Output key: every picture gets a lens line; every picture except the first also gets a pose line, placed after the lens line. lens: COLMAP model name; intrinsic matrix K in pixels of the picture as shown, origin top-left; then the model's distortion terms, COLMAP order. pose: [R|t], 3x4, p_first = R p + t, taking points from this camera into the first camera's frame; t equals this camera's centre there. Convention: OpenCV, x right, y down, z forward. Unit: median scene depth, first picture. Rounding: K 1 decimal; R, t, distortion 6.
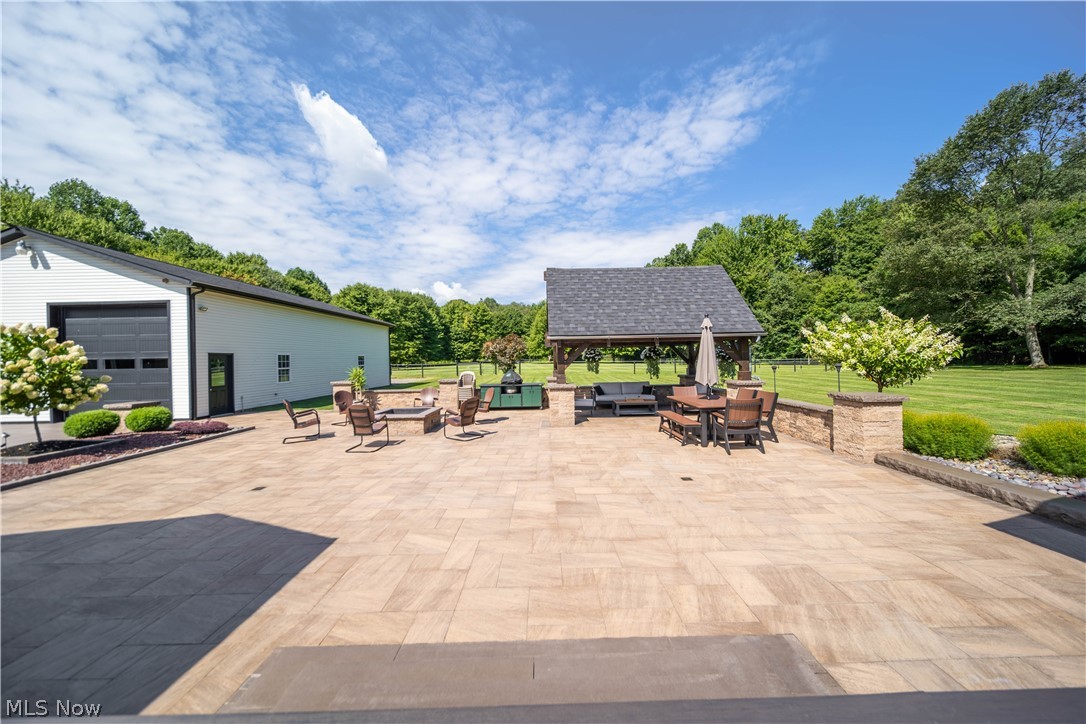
lens RADIAL K [[383.1, 0, 543.0], [0, 383.1, 362.0], [0, 0, 1]] dist [0.000355, 0.000046]
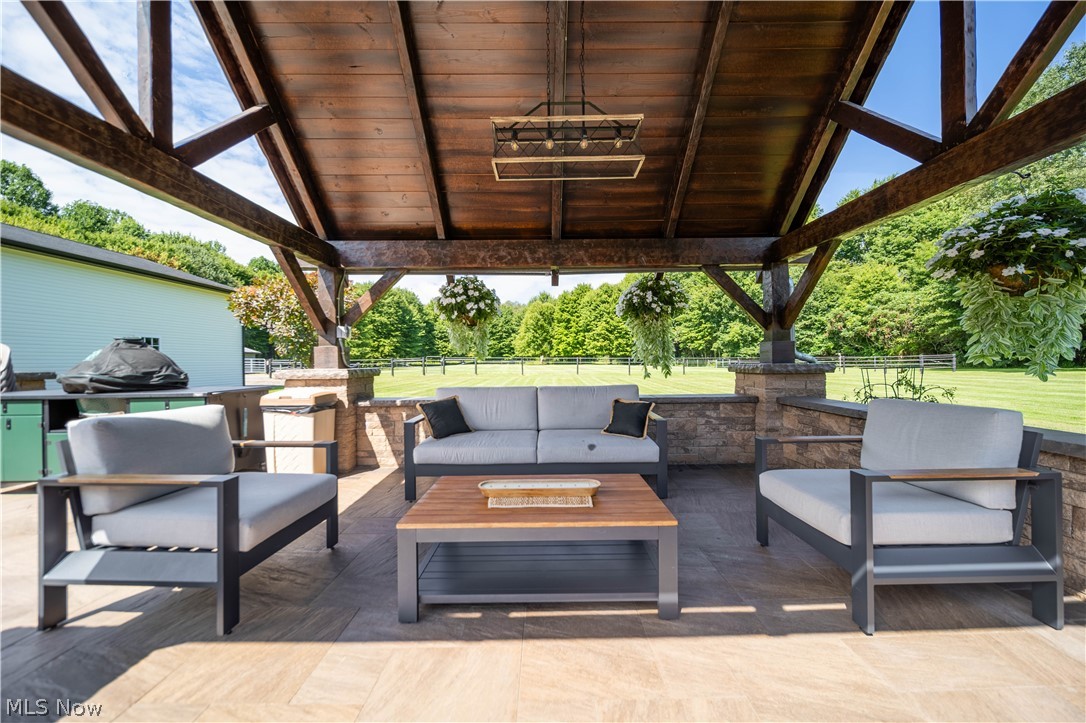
lens RADIAL K [[383.1, 0, 543.0], [0, 383.1, 361.5], [0, 0, 1]] dist [0.000355, 0.000046]
pose [[0.999965, 0.007387, -0.003983, 0.040887], [-0.007425, 0.999927, -0.009582, 0.007323], [0.003912, 0.009611, 0.999946, 0.140919]]
